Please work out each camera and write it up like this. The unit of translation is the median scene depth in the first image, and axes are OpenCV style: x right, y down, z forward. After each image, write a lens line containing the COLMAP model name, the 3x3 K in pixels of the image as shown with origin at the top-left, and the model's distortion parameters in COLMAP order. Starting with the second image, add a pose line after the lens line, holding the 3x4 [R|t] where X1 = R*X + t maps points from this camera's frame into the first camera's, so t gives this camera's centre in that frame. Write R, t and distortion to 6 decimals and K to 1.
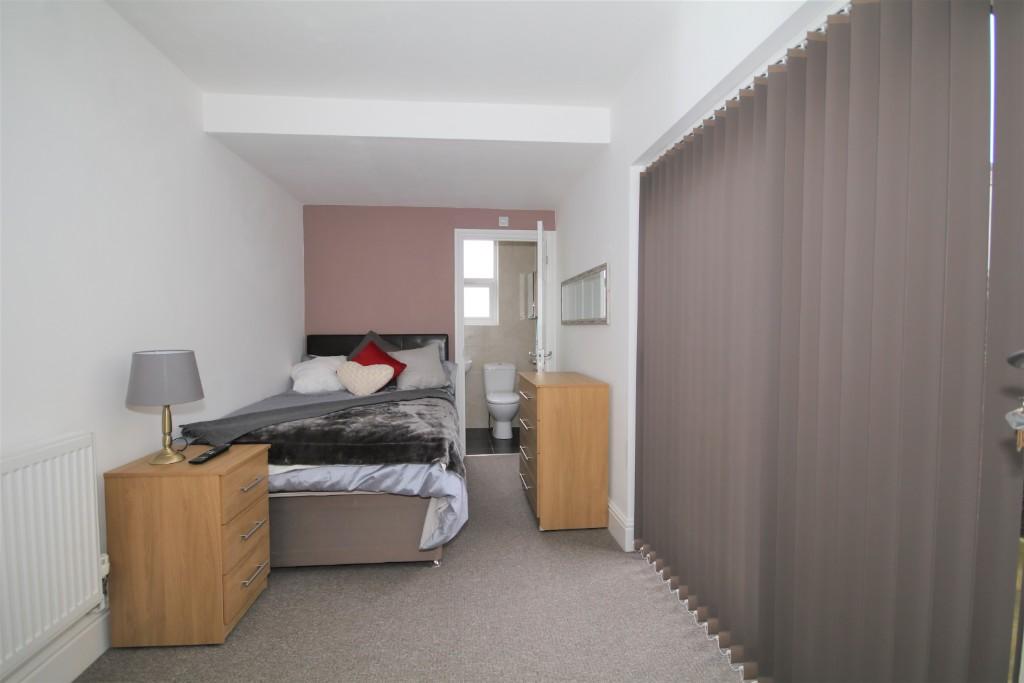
lens RADIAL K [[534.8, 0, 512.0], [0, 534.8, 341.5], [0, 0, 1]] dist [-0.000089, -0.000278]
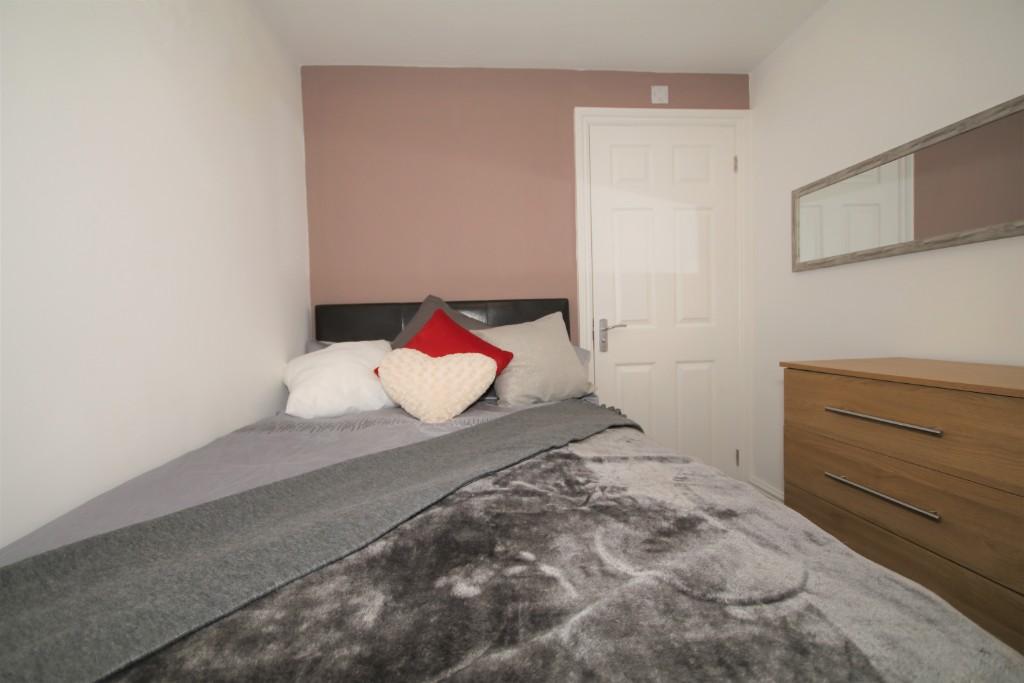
lens RADIAL K [[534.8, 0, 512.0], [0, 534.8, 341.5], [0, 0, 1]] dist [-0.000089, -0.000278]
pose [[0.999622, -0.022500, -0.015824, -0.189891], [0.022639, 0.999706, 0.008665, 0.027840], [0.015625, -0.009020, 0.999837, 0.498512]]
